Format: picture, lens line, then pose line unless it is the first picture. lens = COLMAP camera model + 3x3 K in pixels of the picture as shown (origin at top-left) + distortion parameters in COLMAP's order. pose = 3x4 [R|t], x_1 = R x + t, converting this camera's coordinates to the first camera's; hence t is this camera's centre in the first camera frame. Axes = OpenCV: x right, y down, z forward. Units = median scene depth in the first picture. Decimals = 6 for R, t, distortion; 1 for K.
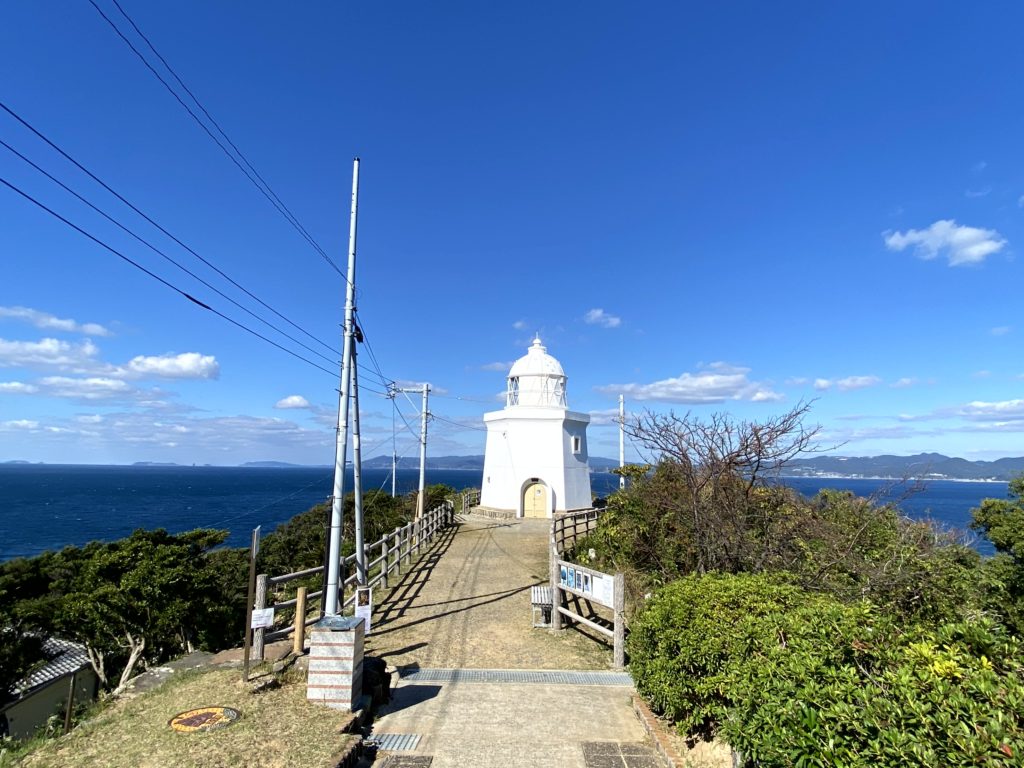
lens RADIAL K [[604.6, 0, 519.7], [0, 604.6, 380.5], [0, 0, 1]] dist [0.031249, -0.031201]
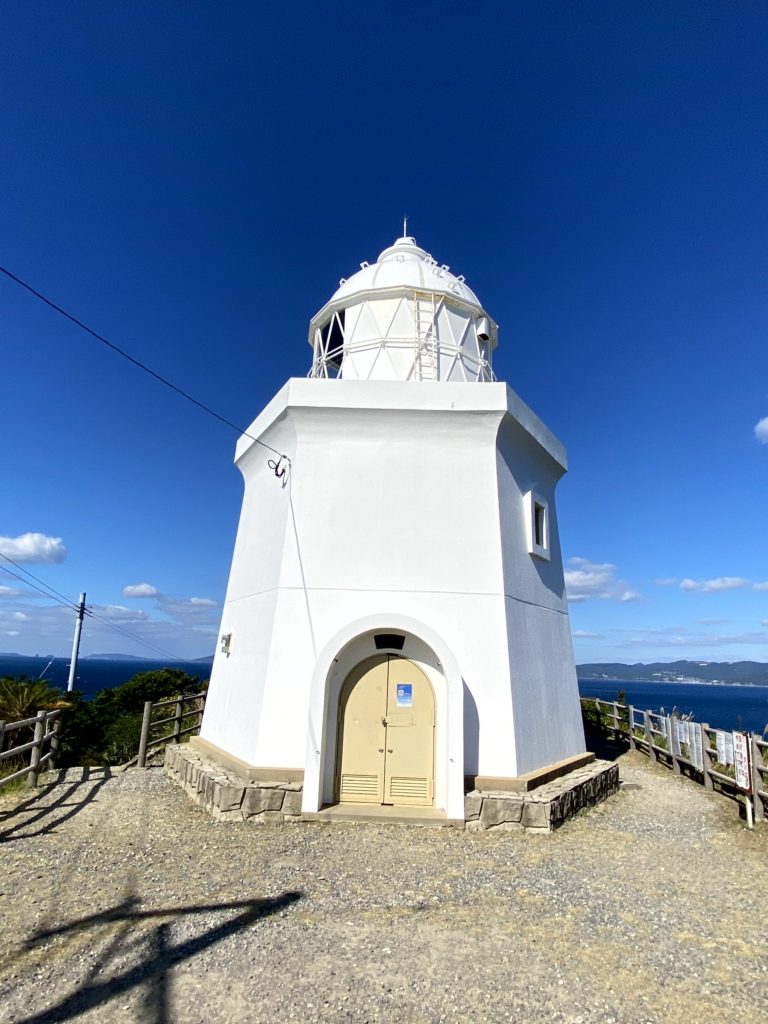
lens RADIAL K [[604.6, 0, 384.4], [0, 604.6, 501.1], [0, 0, 1]] dist [0.031249, -0.031201]
pose [[0.999651, 0.025230, 0.007861, 0.018307], [-0.024077, 0.992165, -0.122594, 0.126226], [-0.010893, 0.122362, 0.992426, 0.687440]]
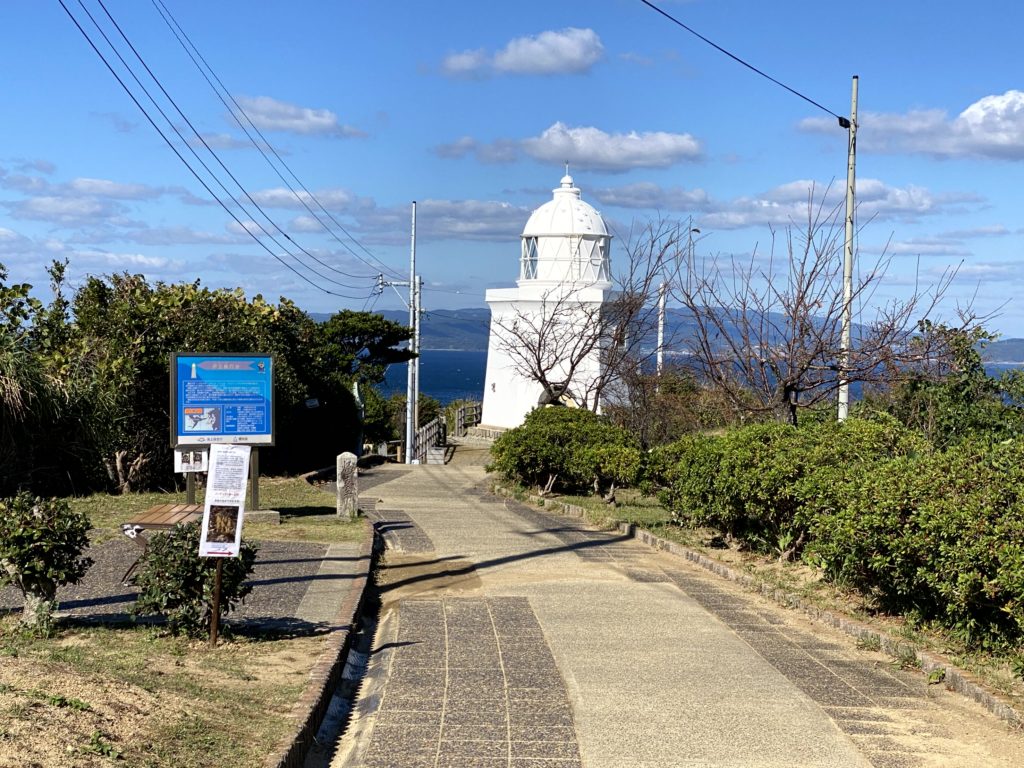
lens RADIAL K [[1814.8, 0, 510.0], [0, 1814.8, 381.5], [0, 0, 1]] dist [0.045951, 0.000000]
pose [[0.998952, 0.007753, -0.045115, 0.058736], [-0.000184, 0.986226, 0.165403, -0.177892], [0.045776, -0.165222, 0.985194, -0.998791]]
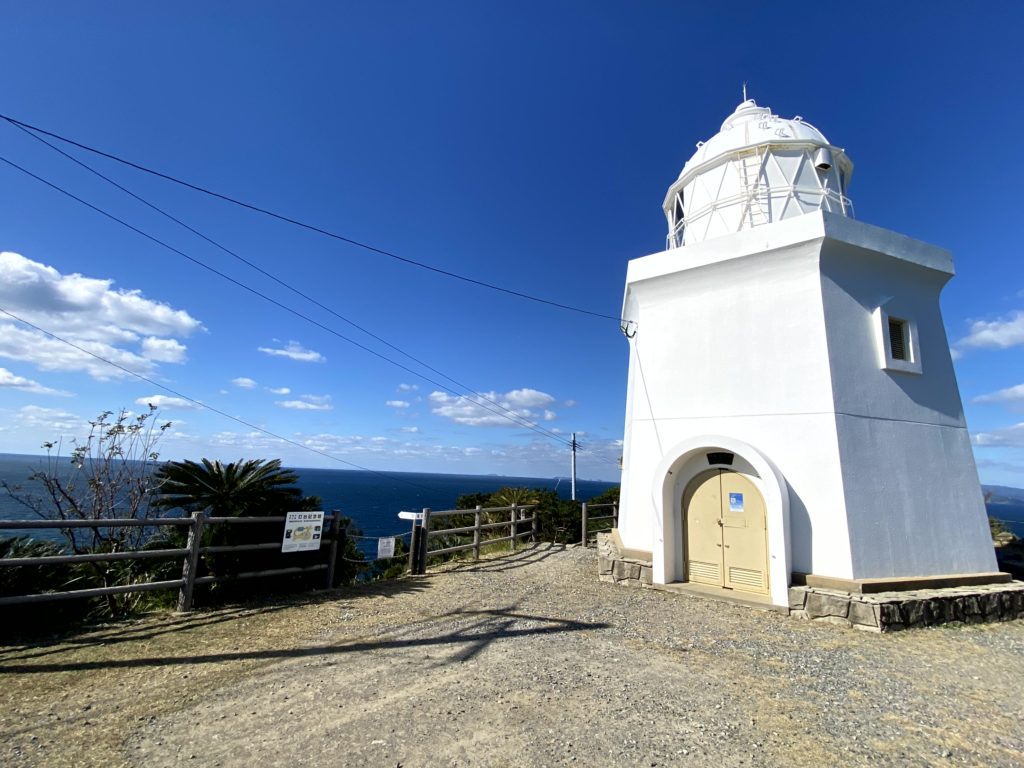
lens RADIAL K [[481.2, 0, 509.0], [0, 481.2, 386.6], [0, 0, 1]] dist [-0.013468, -0.003552]
pose [[0.787826, -0.087580, -0.609640, 0.081378], [0.049956, 0.995663, -0.078478, 0.130461], [0.613869, 0.031372, 0.788784, 0.688486]]
